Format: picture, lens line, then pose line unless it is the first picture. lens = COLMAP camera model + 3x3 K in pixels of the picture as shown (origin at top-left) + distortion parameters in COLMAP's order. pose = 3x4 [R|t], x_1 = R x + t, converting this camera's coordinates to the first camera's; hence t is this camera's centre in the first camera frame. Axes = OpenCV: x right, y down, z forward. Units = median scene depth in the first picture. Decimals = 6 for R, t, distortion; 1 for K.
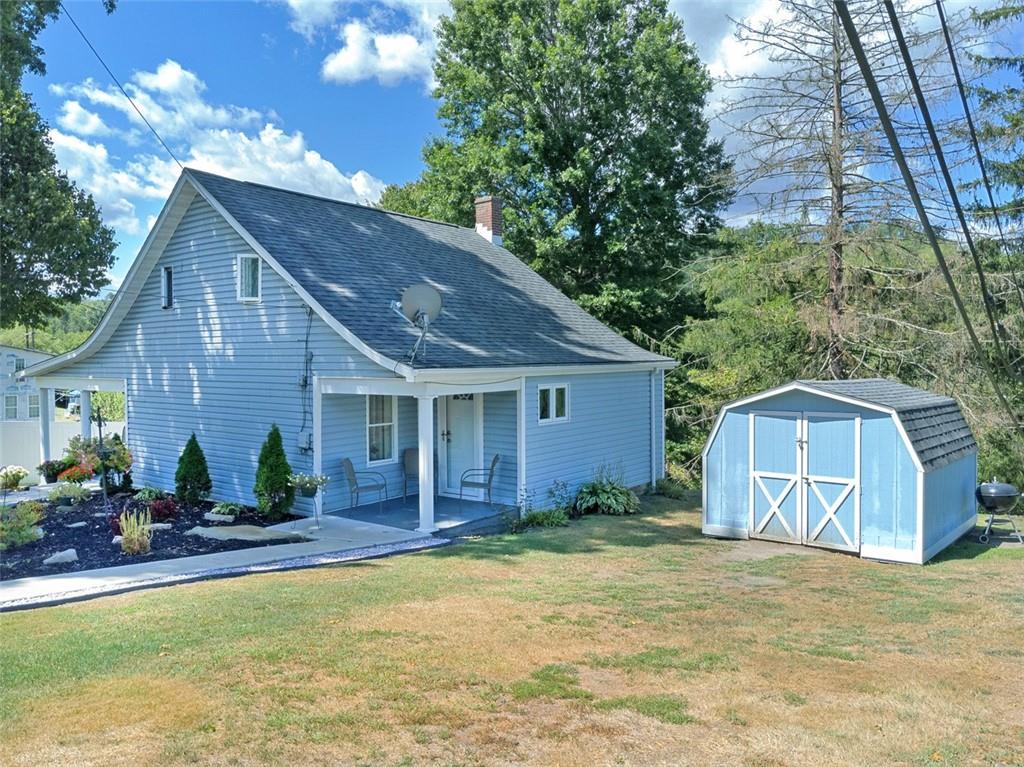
lens RADIAL K [[797.2, 0, 512.0], [0, 797.2, 383.5], [0, 0, 1]] dist [-0.006966, -0.004868]
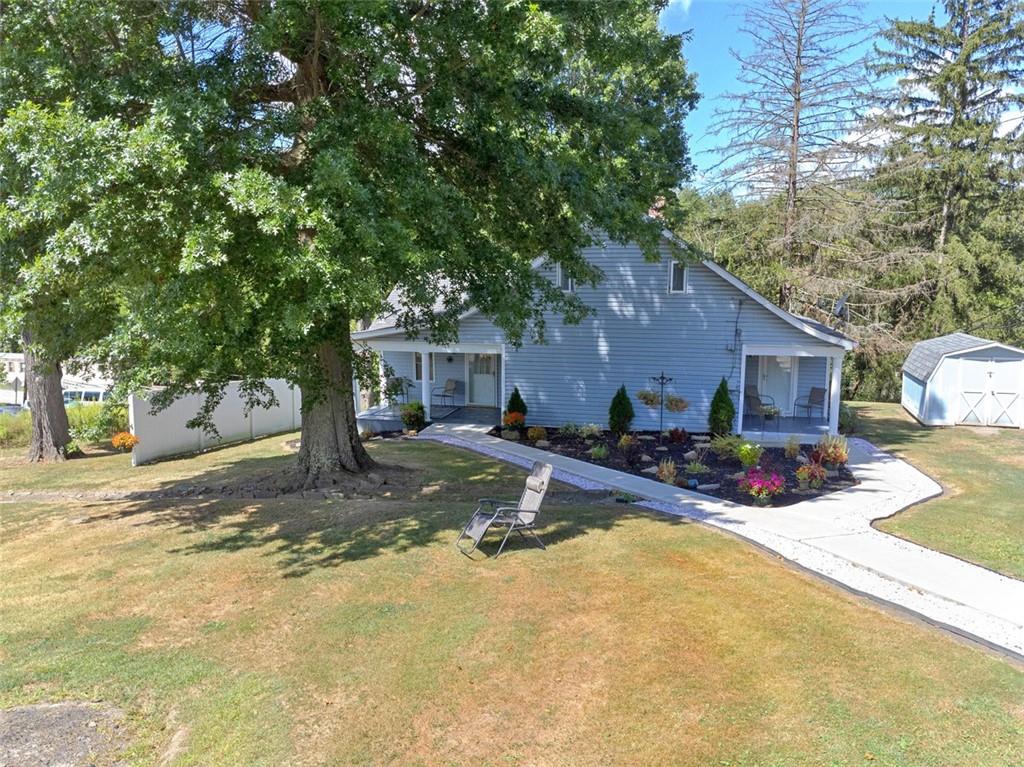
lens RADIAL K [[797.2, 0, 512.0], [0, 797.2, 383.5], [0, 0, 1]] dist [-0.006966, -0.004868]
pose [[0.914723, -0.053385, 0.400541, -1.190062], [0.008309, 0.993510, 0.113442, -0.105185], [-0.403997, -0.100440, 0.909229, -0.231612]]
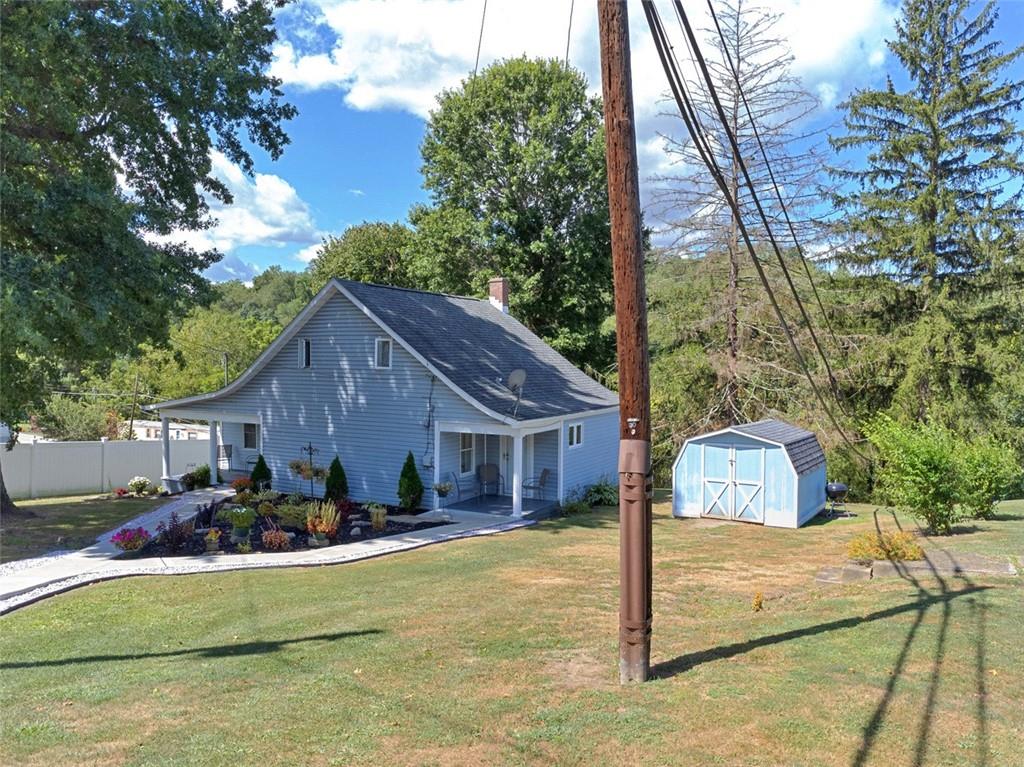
lens RADIAL K [[797.2, 0, 512.0], [0, 797.2, 383.5], [0, 0, 1]] dist [-0.006966, -0.004868]
pose [[0.989315, 0.006319, 0.145658, -0.301595], [-0.006731, 0.999975, 0.002334, -0.080112], [-0.145639, -0.003290, 0.989332, -0.537890]]
